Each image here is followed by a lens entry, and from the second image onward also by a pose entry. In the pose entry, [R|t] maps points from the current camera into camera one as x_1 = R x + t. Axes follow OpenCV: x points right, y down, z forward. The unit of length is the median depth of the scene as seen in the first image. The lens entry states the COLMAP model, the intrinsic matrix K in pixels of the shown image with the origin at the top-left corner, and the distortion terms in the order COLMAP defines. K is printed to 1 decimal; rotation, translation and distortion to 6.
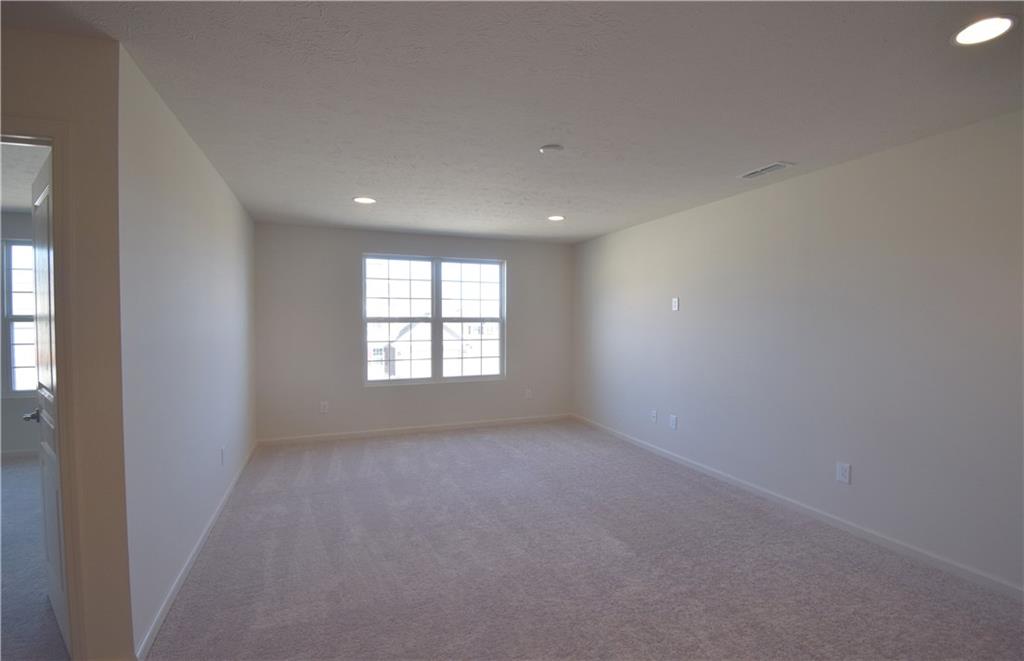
lens RADIAL K [[466.0, 0, 512.0], [0, 466.0, 330.5], [0, 0, 1]] dist [0.010415, -0.020548]
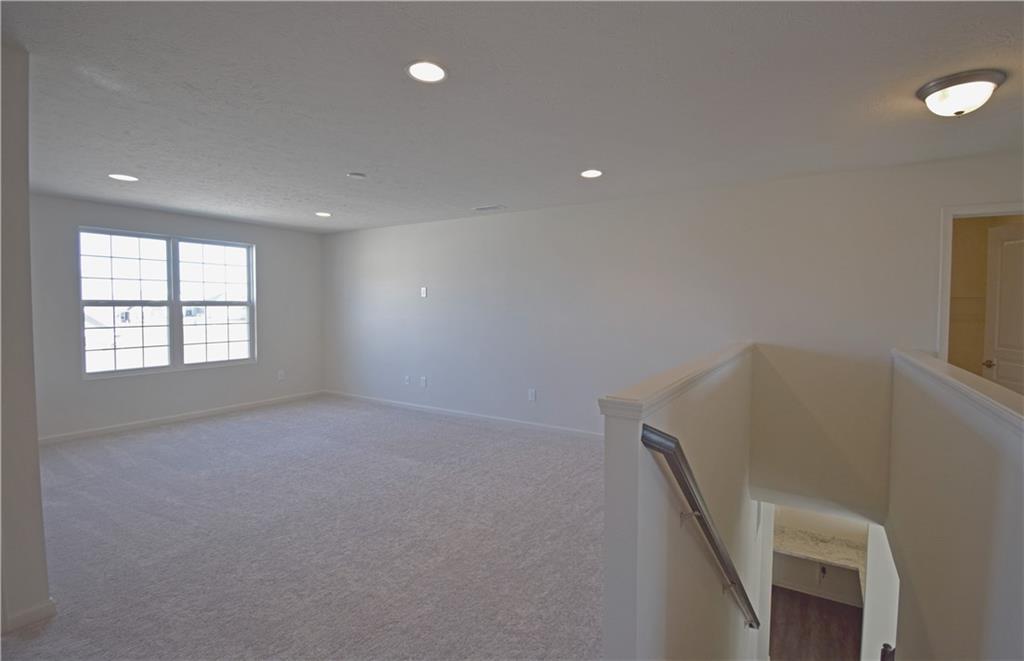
lens RADIAL K [[474.4, 0, 525.8], [0, 474.4, 318.8], [0, 0, 1]] dist [0.011375, -0.019925]
pose [[0.800858, -0.015425, 0.598656, -0.168355], [0.010627, 0.999877, 0.011545, 0.004562], [-0.598760, -0.002884, 0.800923, -0.183805]]
